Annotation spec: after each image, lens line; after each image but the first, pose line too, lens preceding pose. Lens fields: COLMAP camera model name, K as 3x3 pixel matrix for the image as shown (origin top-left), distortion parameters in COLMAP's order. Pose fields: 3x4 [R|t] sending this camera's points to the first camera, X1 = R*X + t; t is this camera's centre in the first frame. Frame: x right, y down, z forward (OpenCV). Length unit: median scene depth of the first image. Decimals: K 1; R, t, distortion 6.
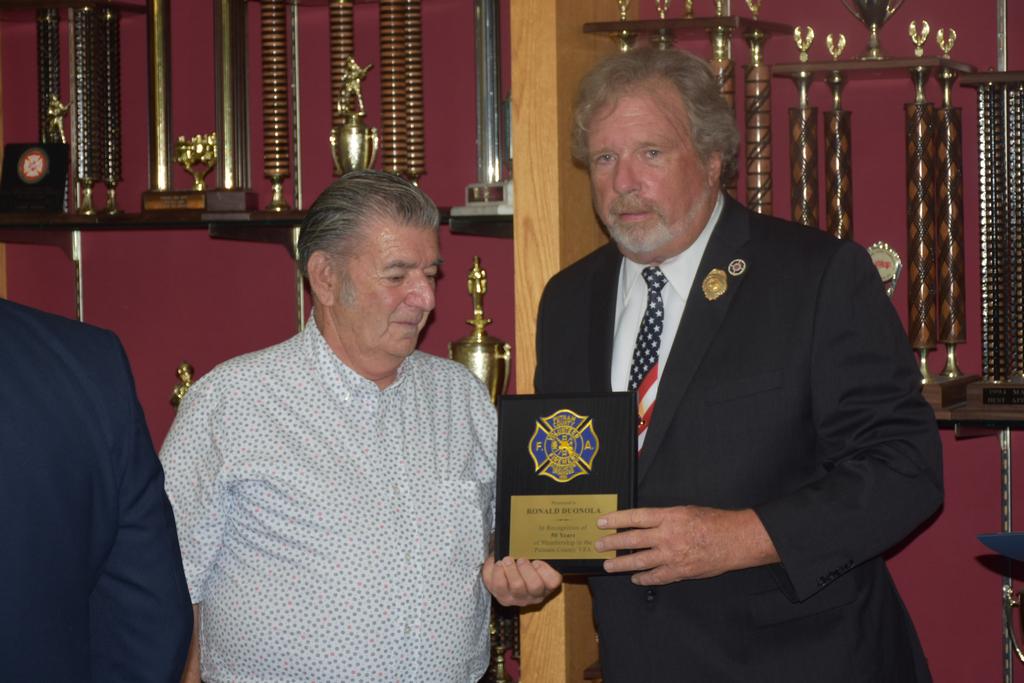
lens RADIAL K [[2676.3, 0, 512.0], [0, 2676.3, 341.5], [0, 0, 1]] dist [-0.043168, 0.275306]
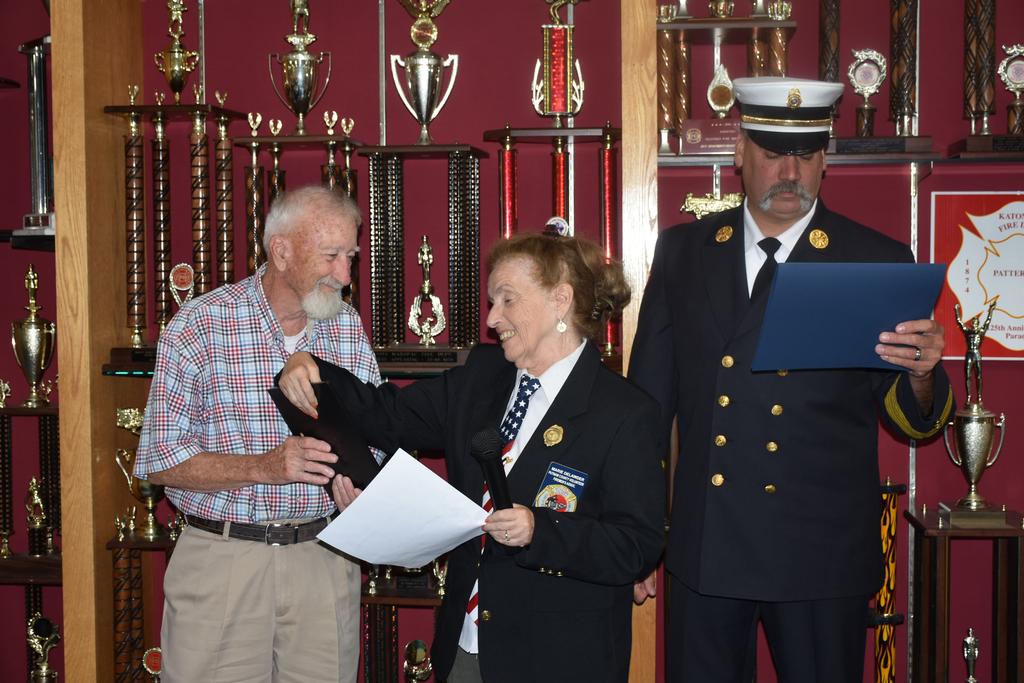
lens RADIAL K [[1492.3, 0, 512.0], [0, 1492.3, 341.5], [0, 0, 1]] dist [-0.034307, 0.099873]
pose [[0.960502, -0.004788, 0.278231, 0.013236], [0.000651, 0.999888, 0.014958, -0.001014], [-0.278271, -0.014186, 0.960398, 0.140857]]
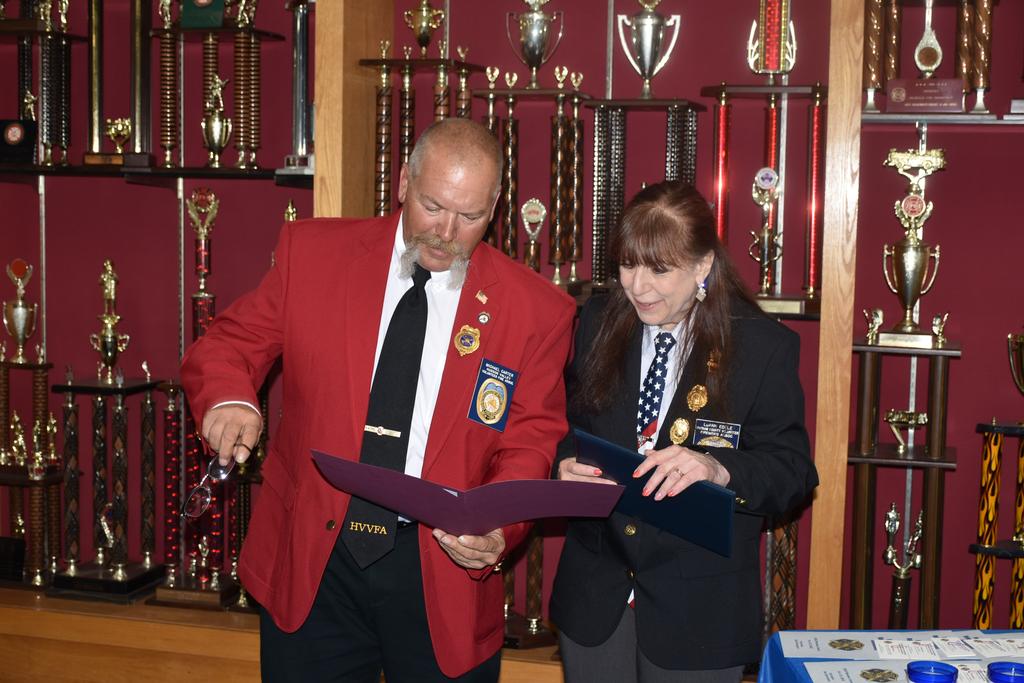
lens RADIAL K [[1566.1, 0, 512.0], [0, 1566.1, 341.5], [0, 0, 1]] dist [-0.028503, 0.093876]
pose [[0.991305, 0.023039, 0.129554, -0.000968], [-0.029818, 0.998272, 0.050638, 0.002718], [-0.128163, -0.054061, 0.990279, 0.023890]]
